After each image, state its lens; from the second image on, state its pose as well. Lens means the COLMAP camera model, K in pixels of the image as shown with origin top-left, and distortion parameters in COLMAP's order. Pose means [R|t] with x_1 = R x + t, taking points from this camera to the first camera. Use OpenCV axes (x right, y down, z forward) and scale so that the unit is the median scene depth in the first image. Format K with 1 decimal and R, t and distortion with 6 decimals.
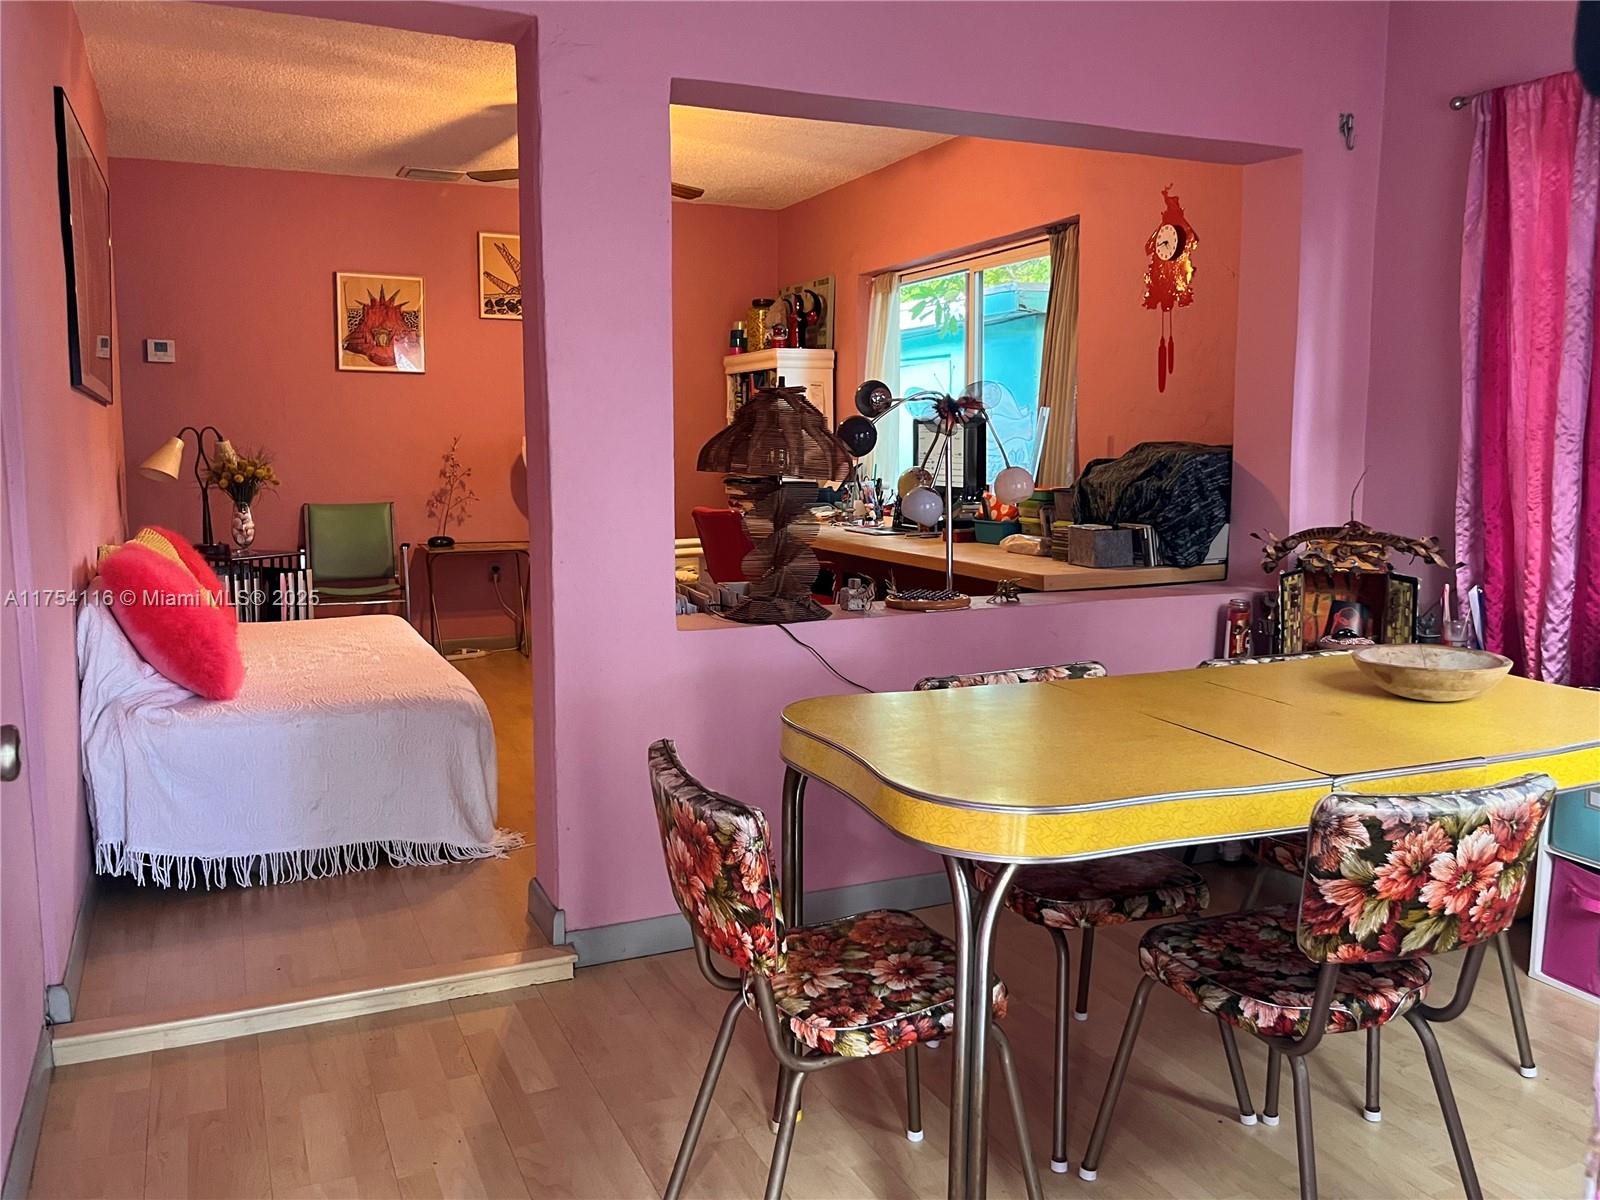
lens RADIAL K [[1303.5, 0, 797.6], [0, 1303.5, 596.4], [0, 0, 1]] dist [0.001523, 0.004198]
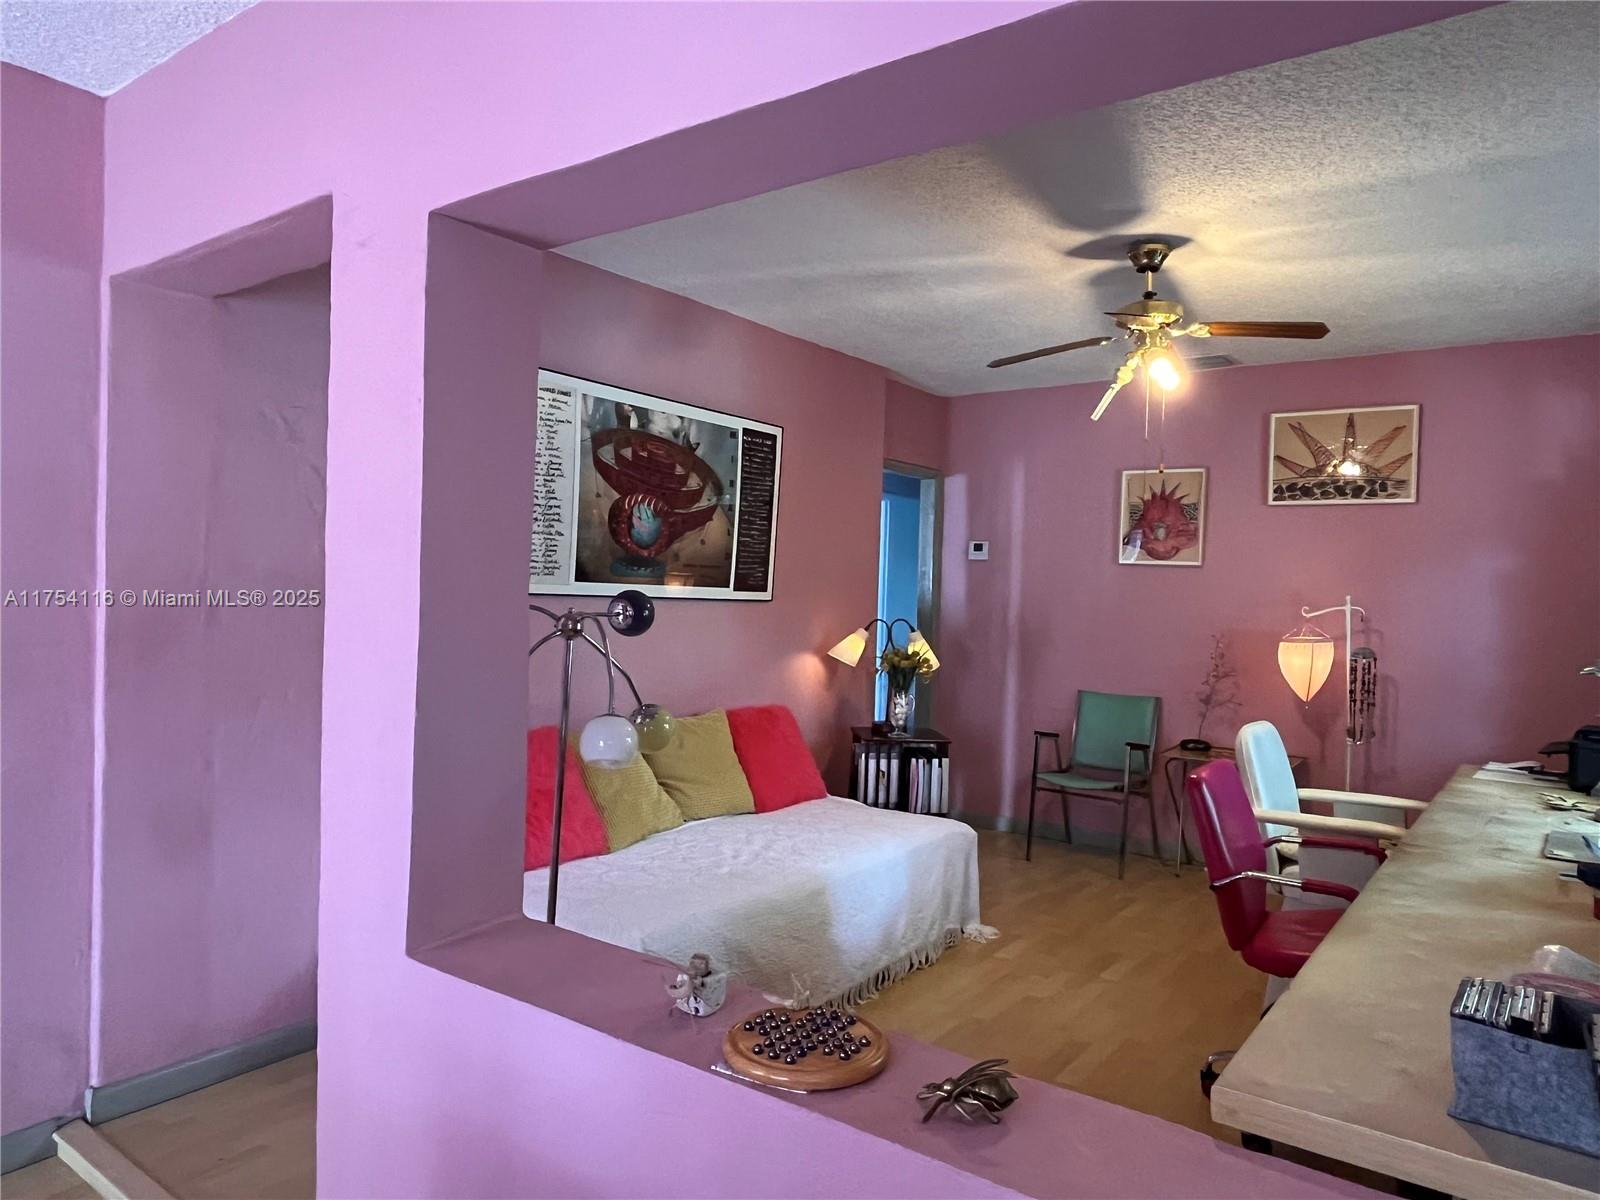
lens RADIAL K [[1038.7, 0, 800.6], [0, 1038.7, 602.2], [0, 0, 1]] dist [-0.002077, -0.000244]
pose [[0.497686, 0.022018, -0.867078, 0.229653], [-0.131172, 0.990090, -0.050149, -0.070305], [0.857381, 0.138695, 0.495643, 0.383163]]
